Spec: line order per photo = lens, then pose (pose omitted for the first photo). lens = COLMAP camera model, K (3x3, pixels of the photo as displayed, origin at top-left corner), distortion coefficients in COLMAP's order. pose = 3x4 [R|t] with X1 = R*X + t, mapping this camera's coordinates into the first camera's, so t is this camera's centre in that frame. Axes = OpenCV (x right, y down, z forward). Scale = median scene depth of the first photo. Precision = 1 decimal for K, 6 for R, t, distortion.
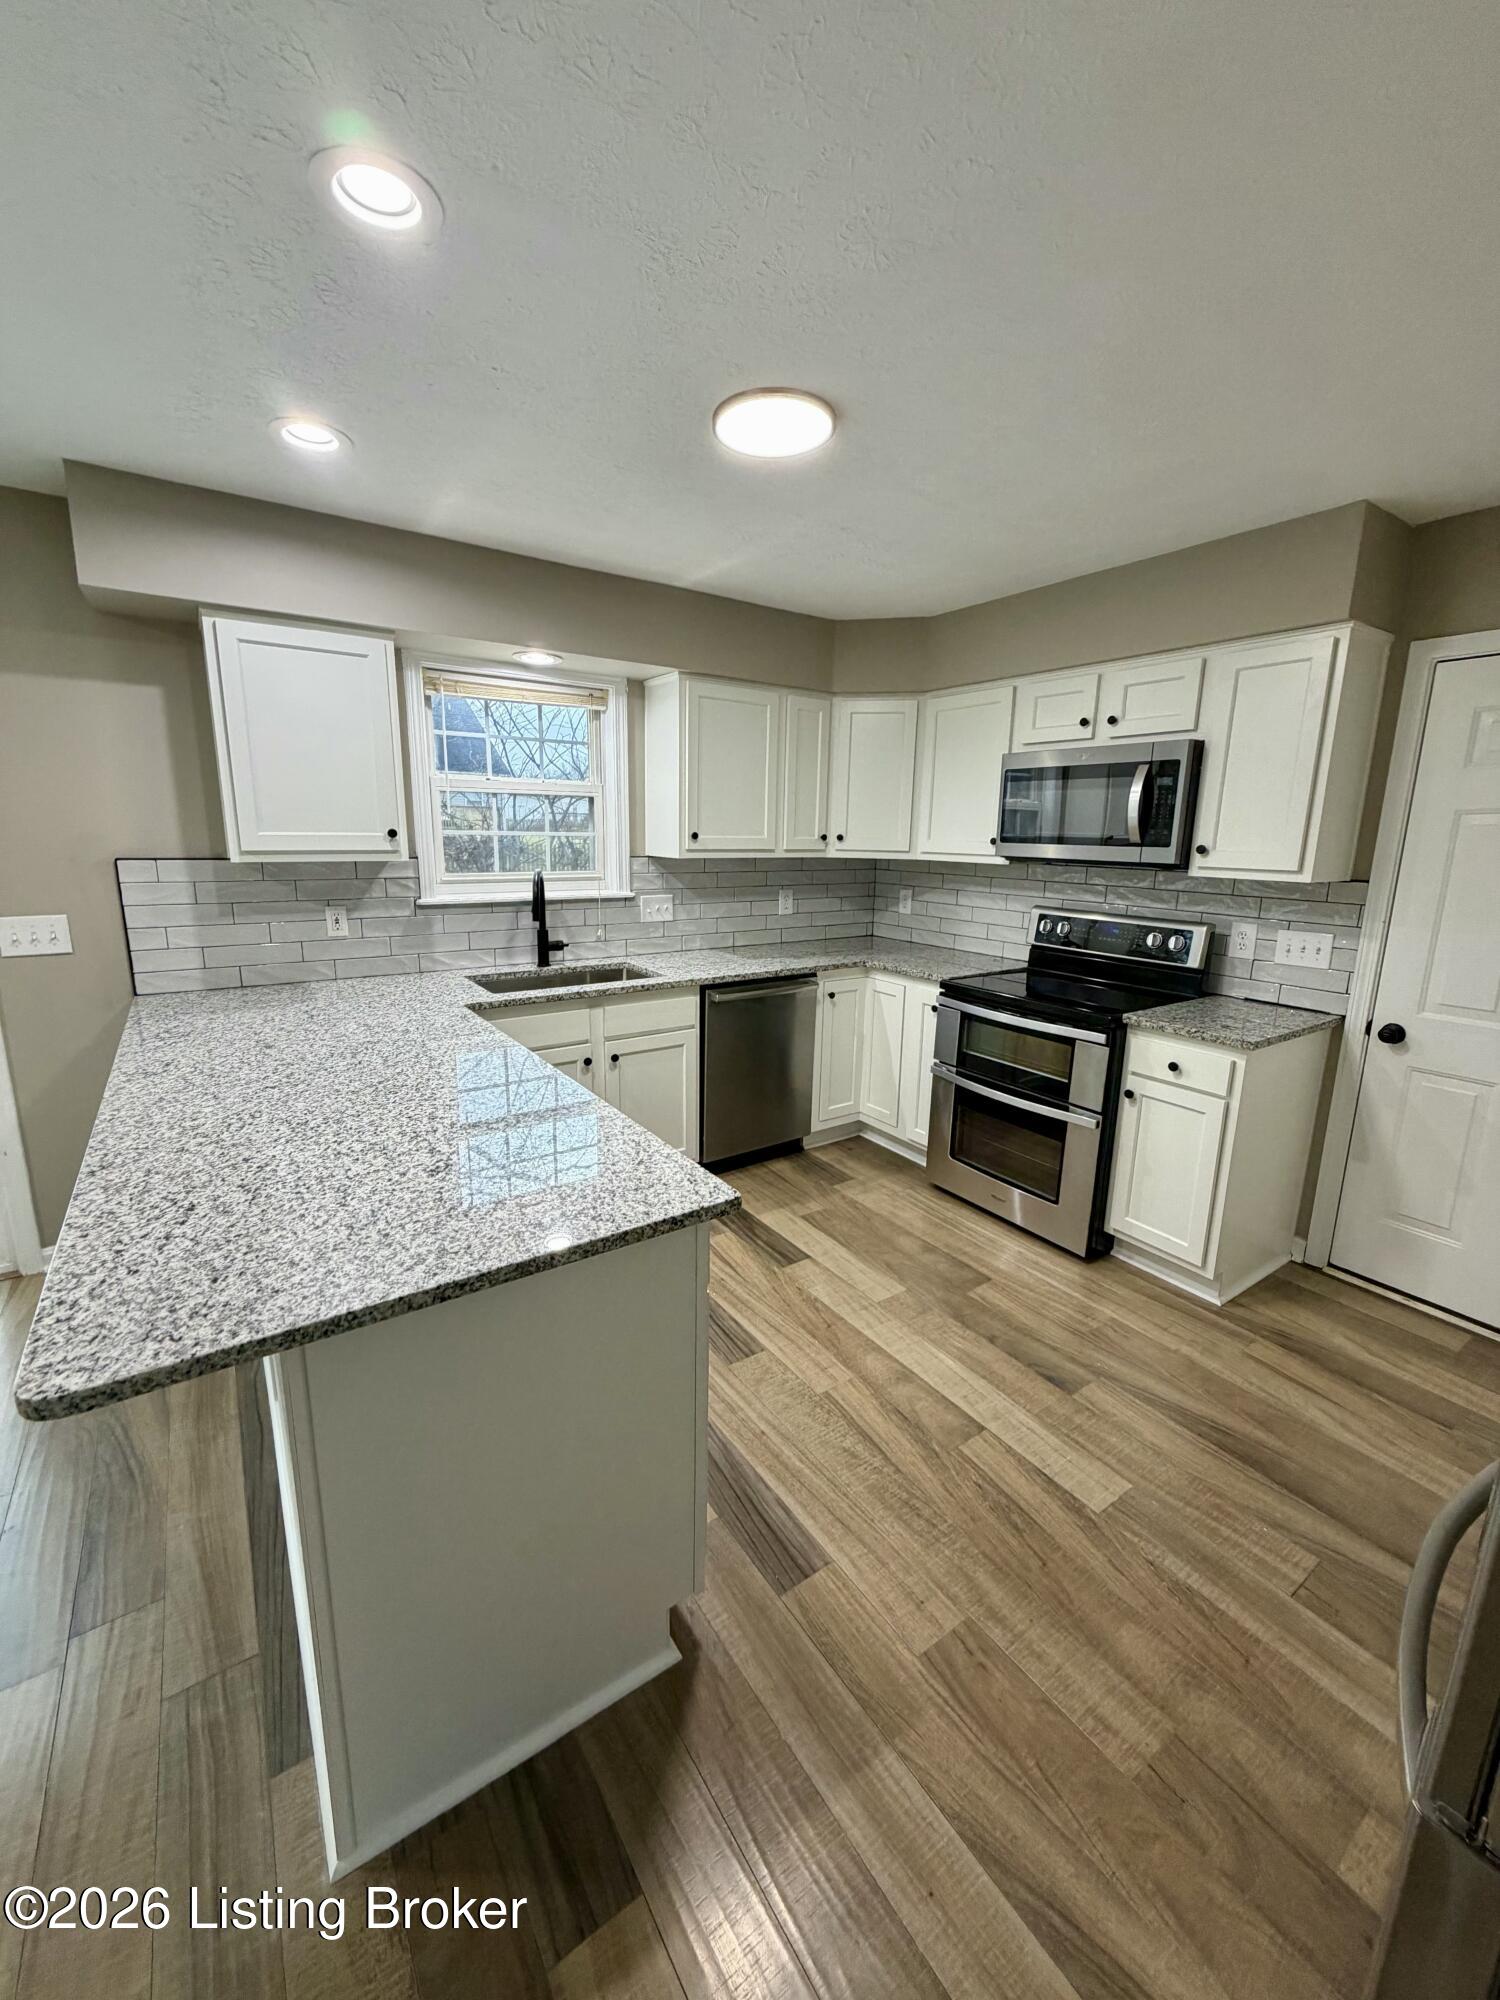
lens RADIAL K [[795.7, 0, 742.2], [0, 795.7, 1001.0], [0, 0, 1]] dist [0.000933, -0.001153]
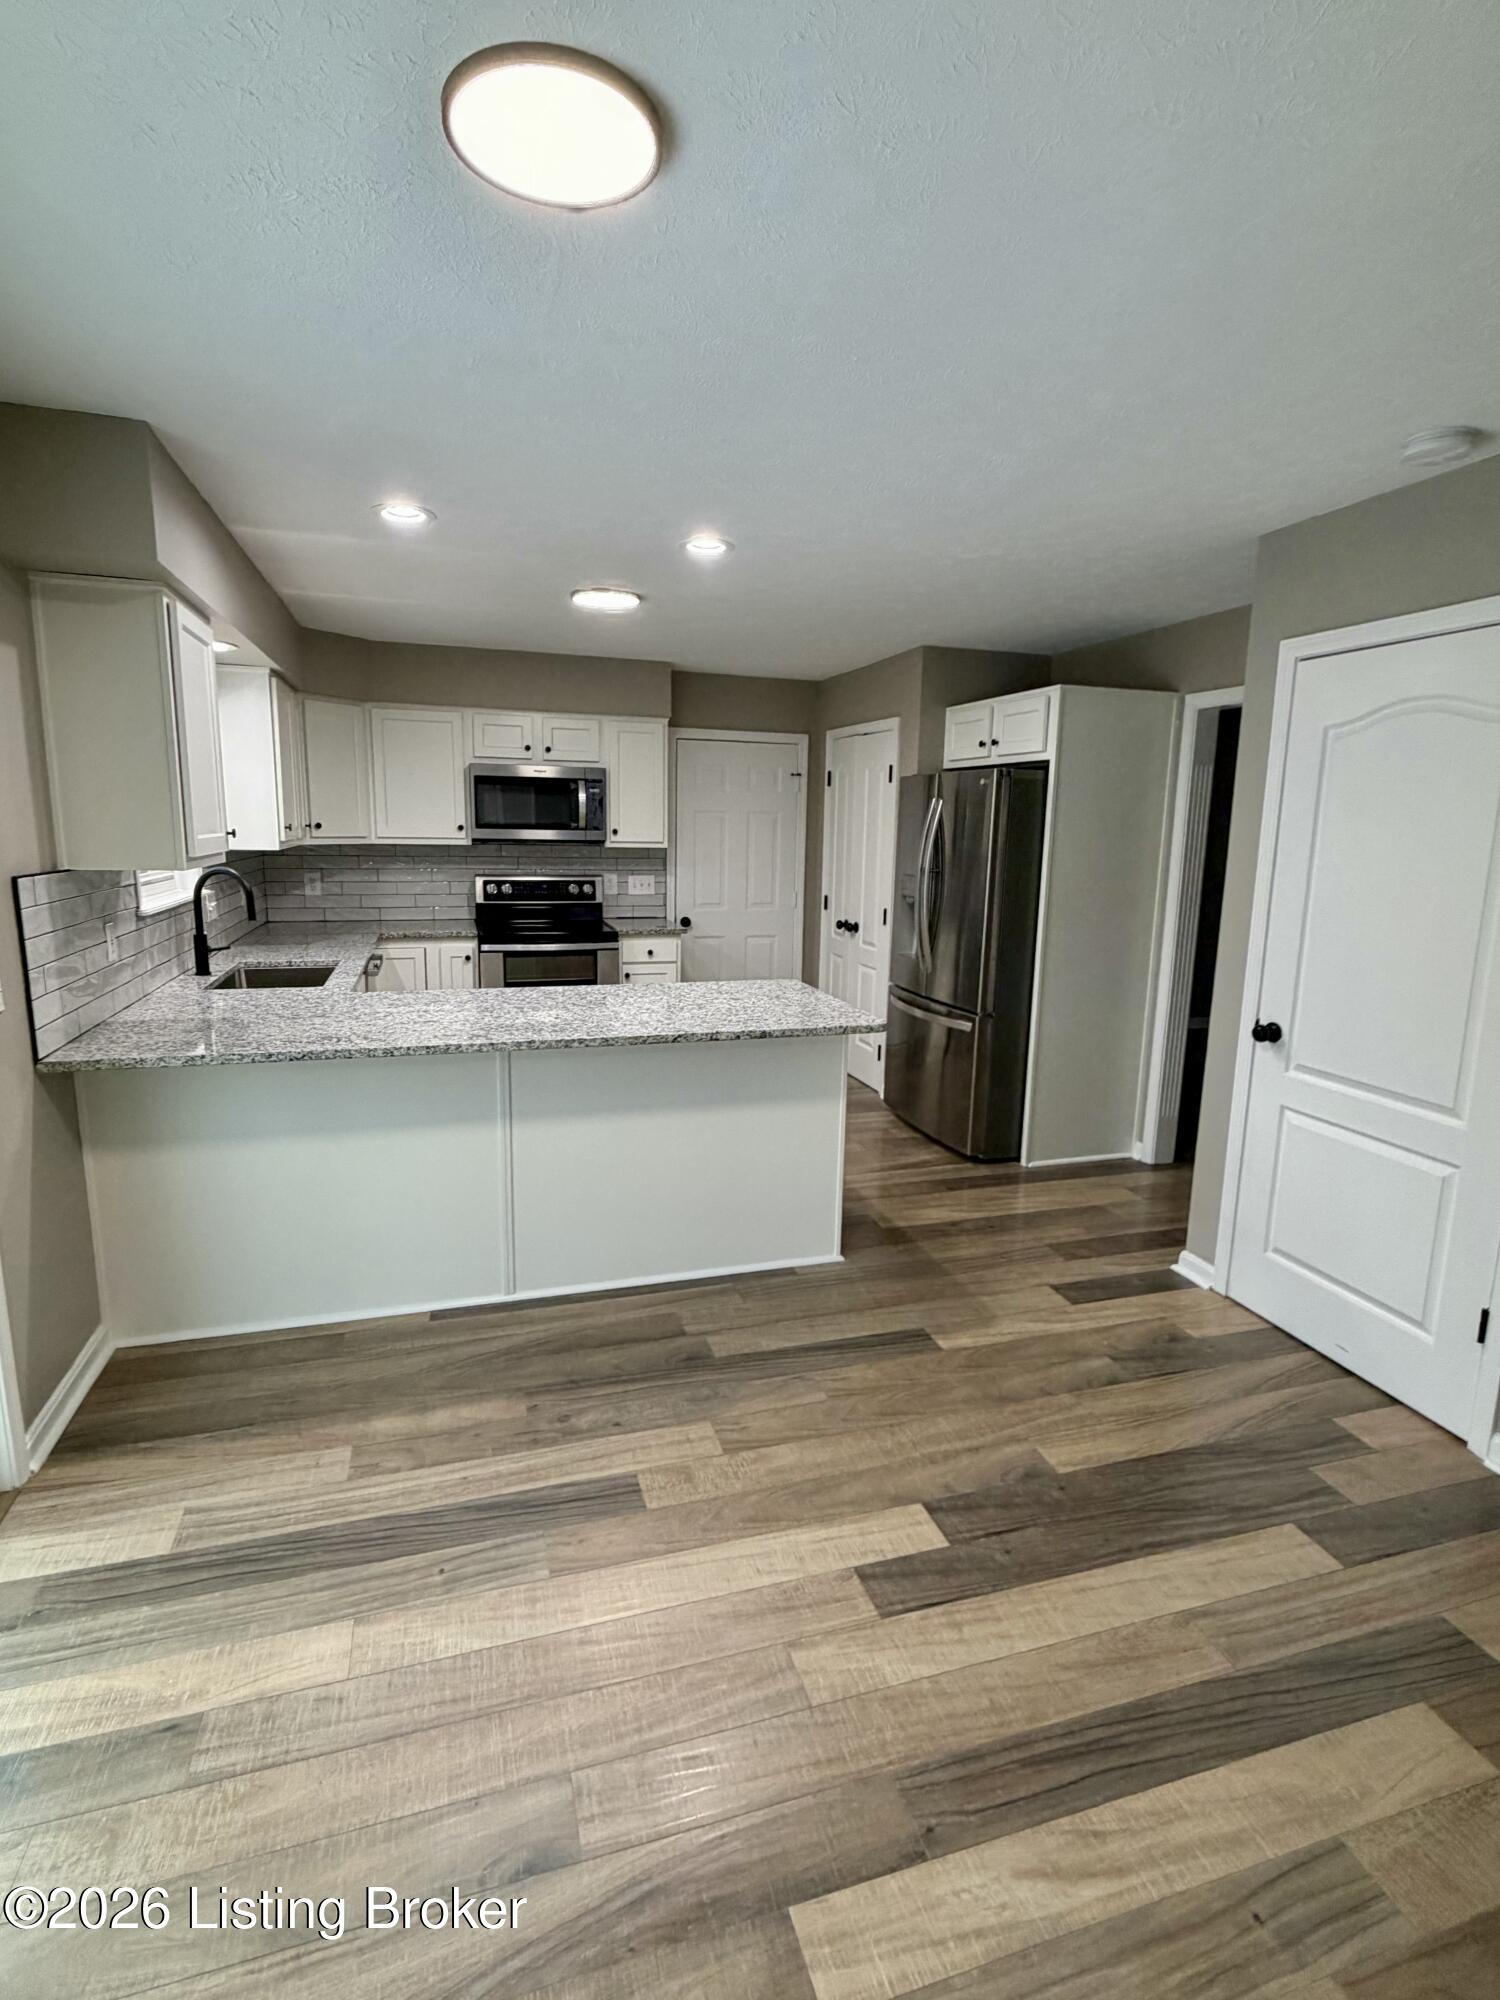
lens RADIAL K [[1006.9, 0, 757.4], [0, 1006.9, 1001.9], [0, 0, 1]] dist [-0.003373, -0.000421]
pose [[0.286360, -0.183613, 0.940364, -1.286166], [0.186955, 0.973308, 0.133114, -0.055091], [-0.939705, 0.137687, 0.313044, 0.059645]]
